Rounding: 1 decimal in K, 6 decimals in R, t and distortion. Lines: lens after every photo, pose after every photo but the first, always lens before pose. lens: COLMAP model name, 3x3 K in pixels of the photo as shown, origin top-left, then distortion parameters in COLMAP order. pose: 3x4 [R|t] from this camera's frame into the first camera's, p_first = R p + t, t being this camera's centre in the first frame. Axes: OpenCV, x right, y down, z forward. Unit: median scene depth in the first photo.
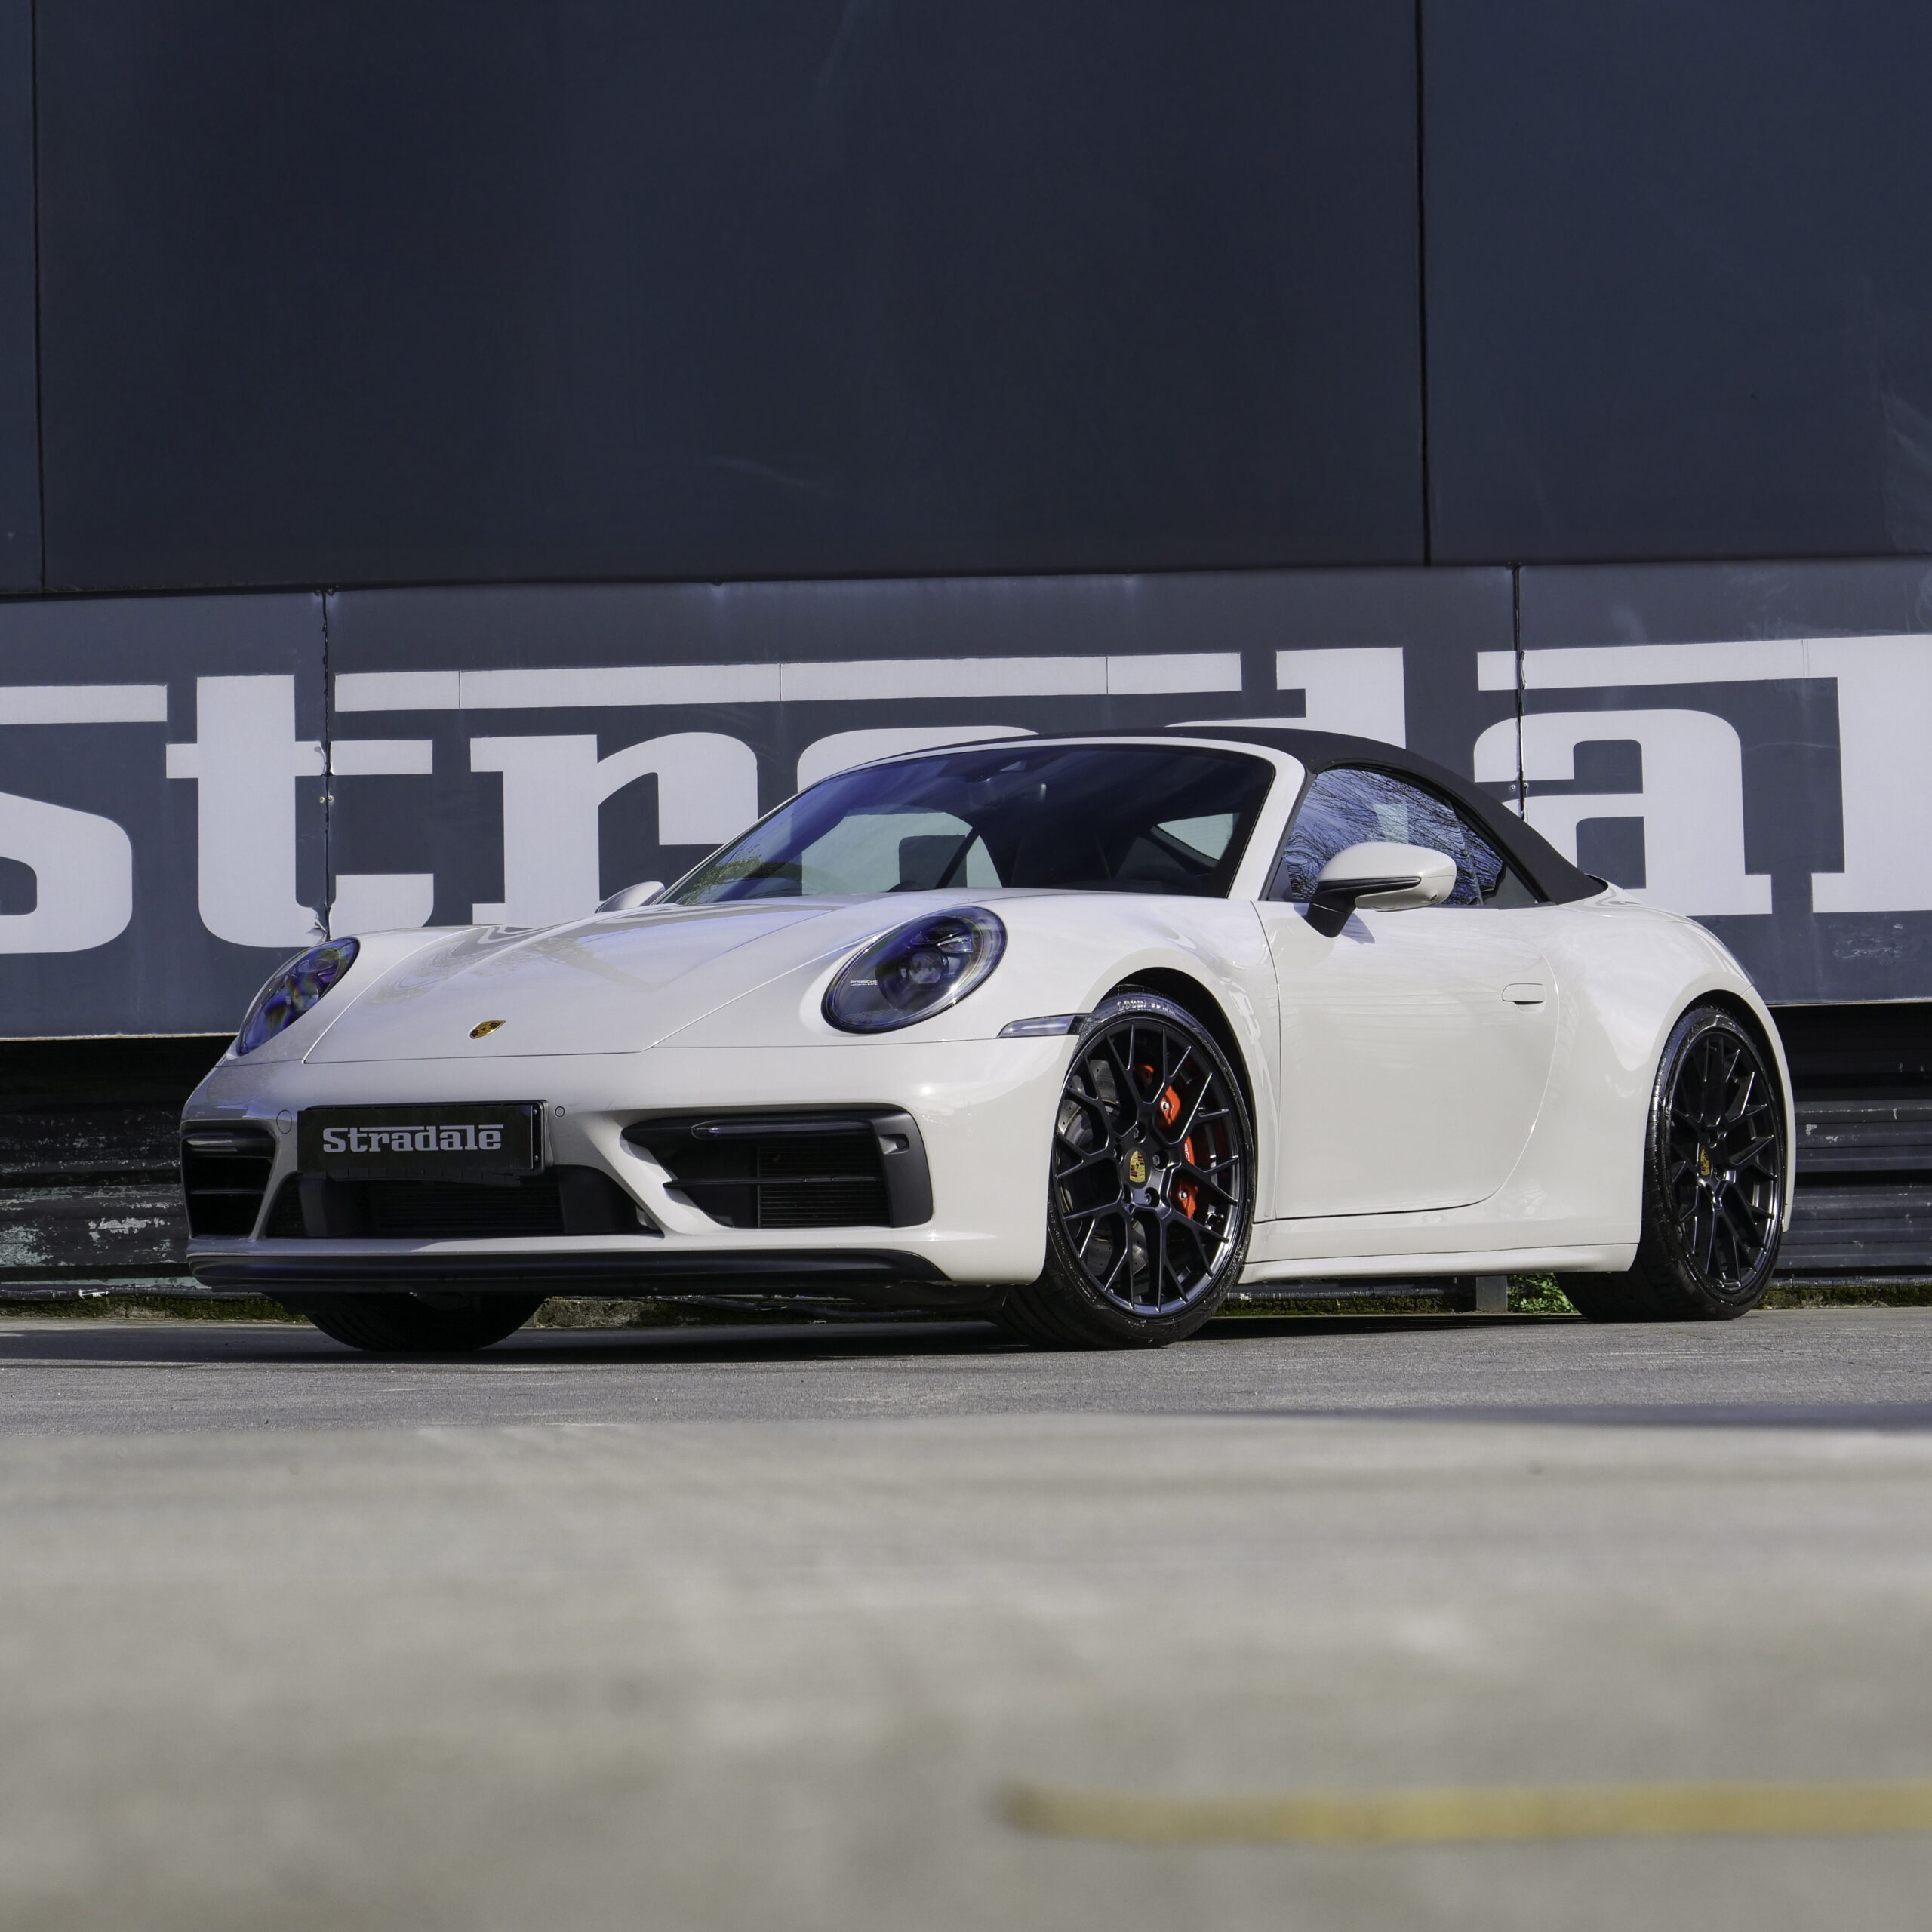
lens RADIAL K [[5644.6, 0, 872.6], [0, 5644.6, 966.8], [0, 0, 1]] dist [0.019791, -0.127060]
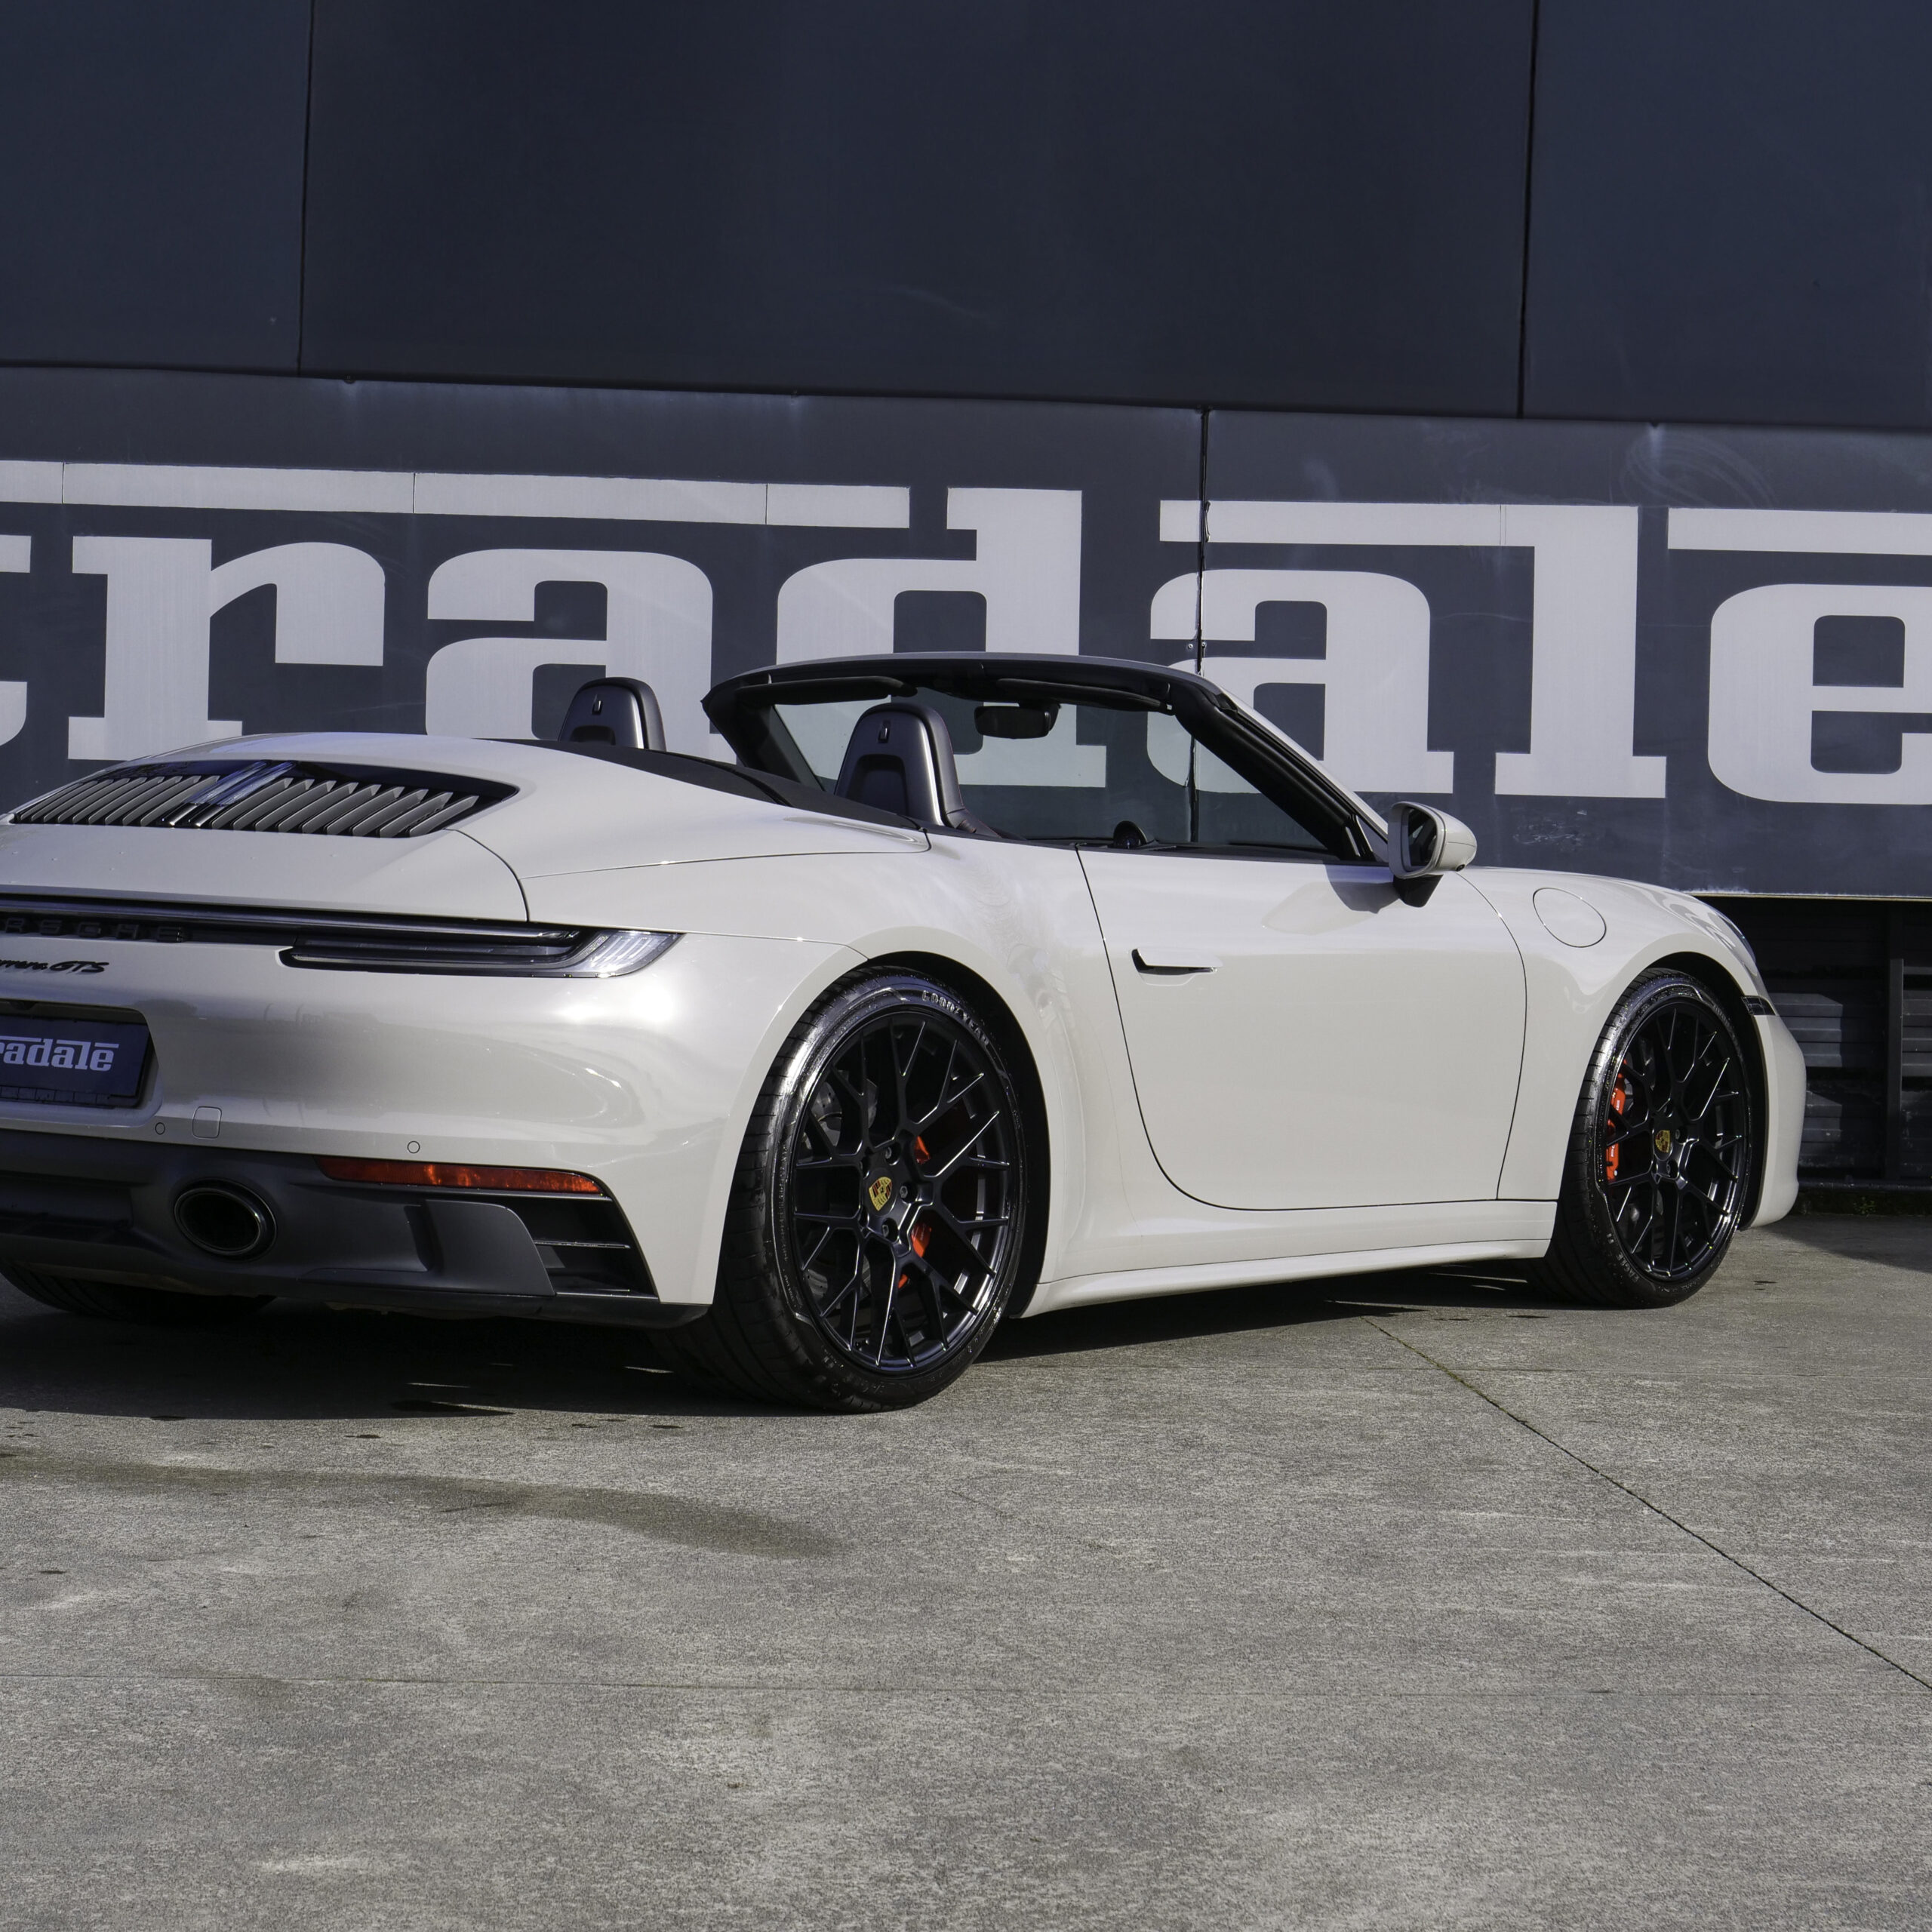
lens RADIAL K [[5077.4, 0, 881.3], [0, 5077.4, 967.6], [0, 0, 1]] dist [0.017793, -0.374632]
pose [[0.992698, 0.040199, 0.113728, -0.032090], [-0.050053, 0.995109, 0.085161, -0.048035], [-0.109749, -0.090232, 0.989855, 0.161498]]
